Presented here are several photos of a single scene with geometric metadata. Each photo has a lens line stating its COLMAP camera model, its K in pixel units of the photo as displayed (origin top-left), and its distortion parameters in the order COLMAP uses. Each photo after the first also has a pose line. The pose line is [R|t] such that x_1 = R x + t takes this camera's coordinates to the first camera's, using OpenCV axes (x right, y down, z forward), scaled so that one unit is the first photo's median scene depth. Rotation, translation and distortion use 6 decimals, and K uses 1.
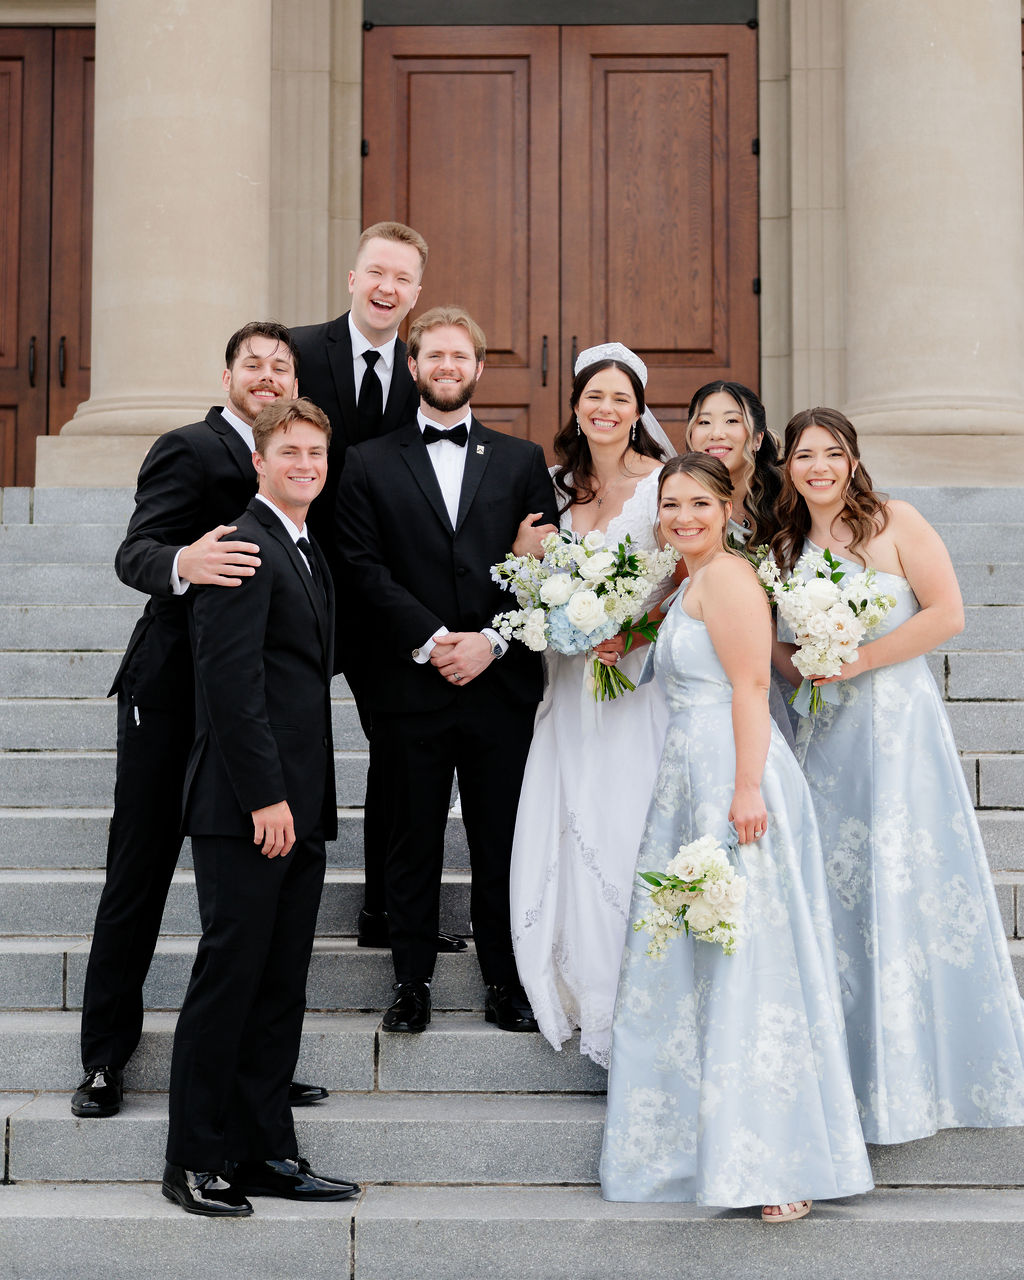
lens RADIAL K [[3035.3, 0, 512.0], [0, 3035.3, 640.0], [0, 0, 1]] dist [0.011659, 0.331278]
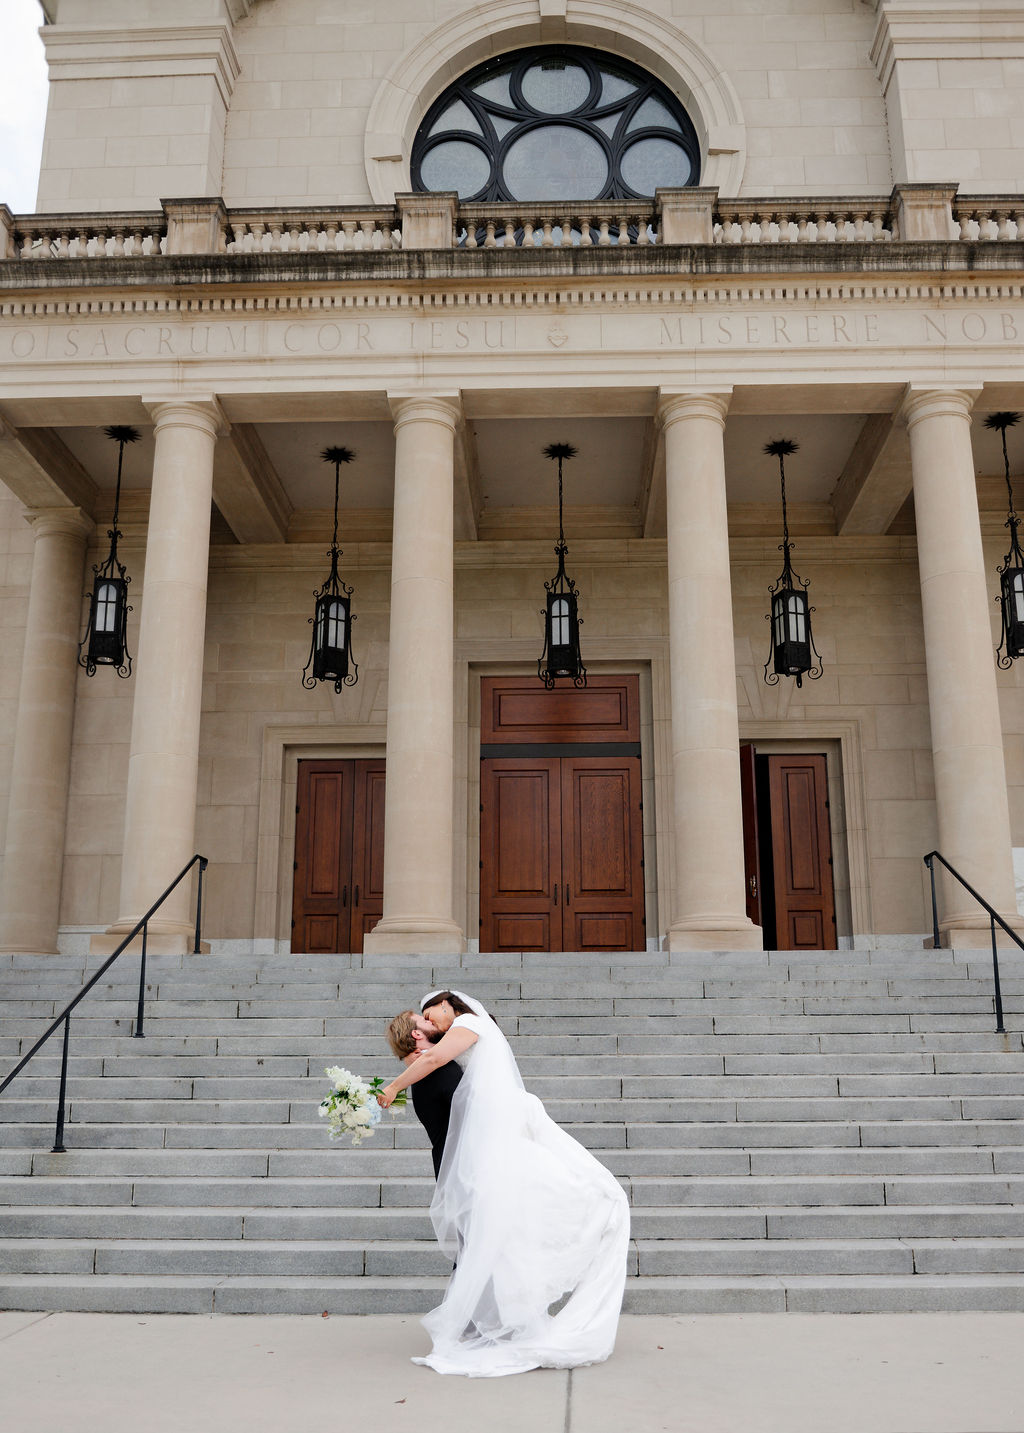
lens RADIAL K [[1425.4, 0, 525.6], [0, 1425.4, 755.3], [0, 0, 1]] dist [-0.031171, -0.012172]
pose [[0.999971, -0.006265, -0.004371, -0.007581], [0.005399, 0.984417, -0.175768, -0.001507], [0.005404, 0.175740, 0.984422, -0.138947]]
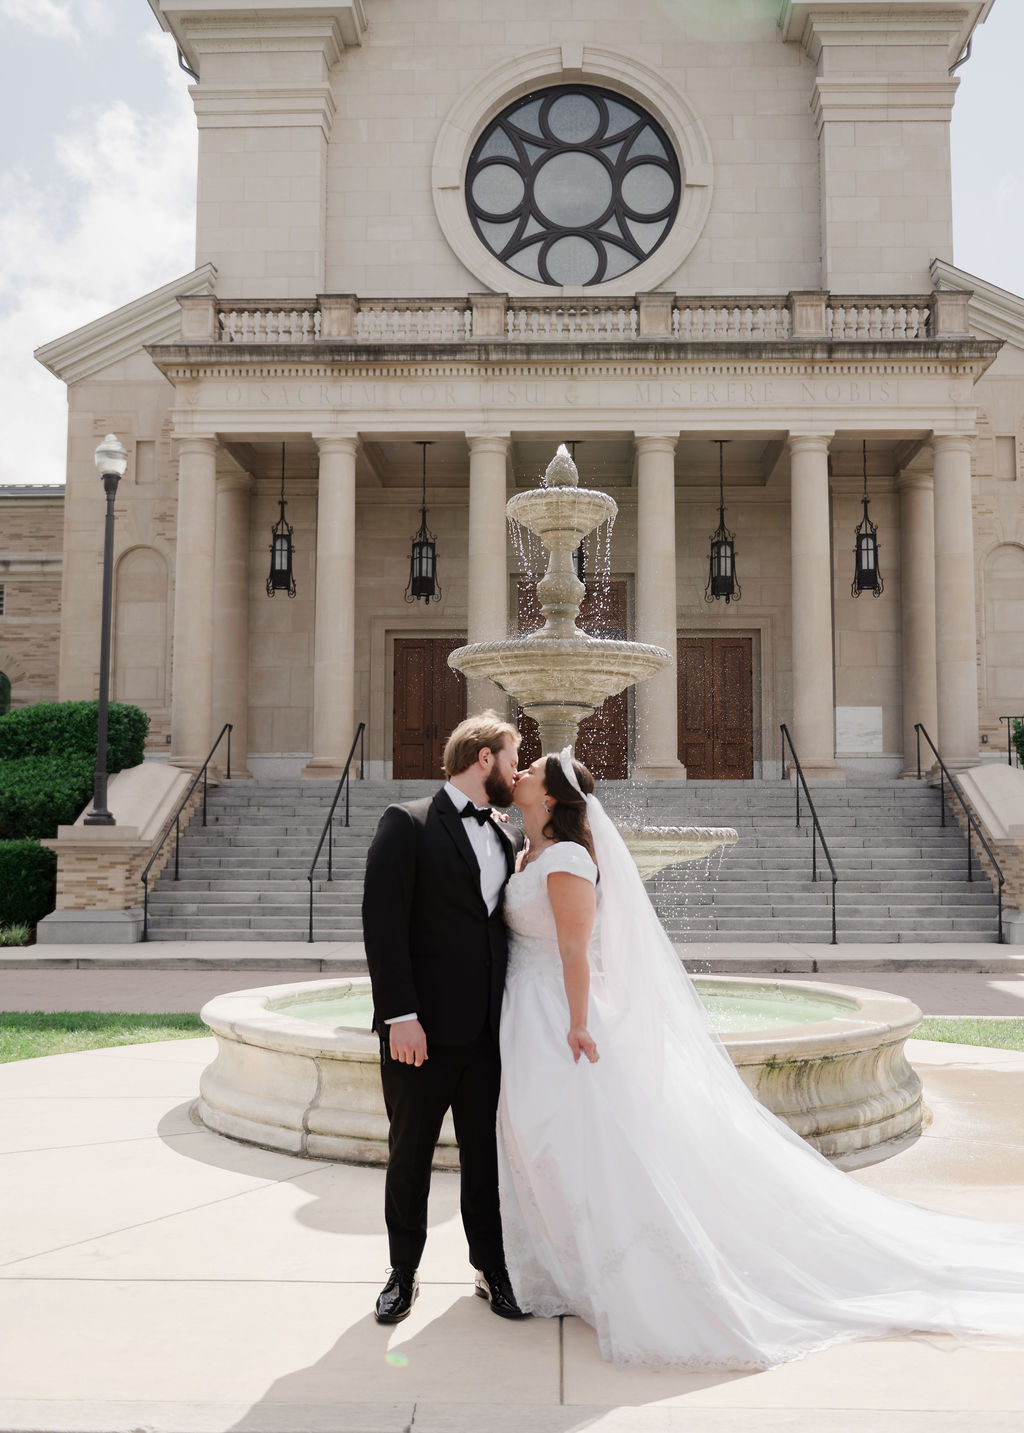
lens RADIAL K [[1425.4, 0, 525.6], [0, 1425.4, 755.3], [0, 0, 1]] dist [-0.031171, -0.012172]
pose [[0.999858, -0.000268, -0.016836, -0.024887], [-0.000166, 0.999668, -0.025781, -0.075825], [0.016837, 0.025780, 0.999526, -2.484199]]
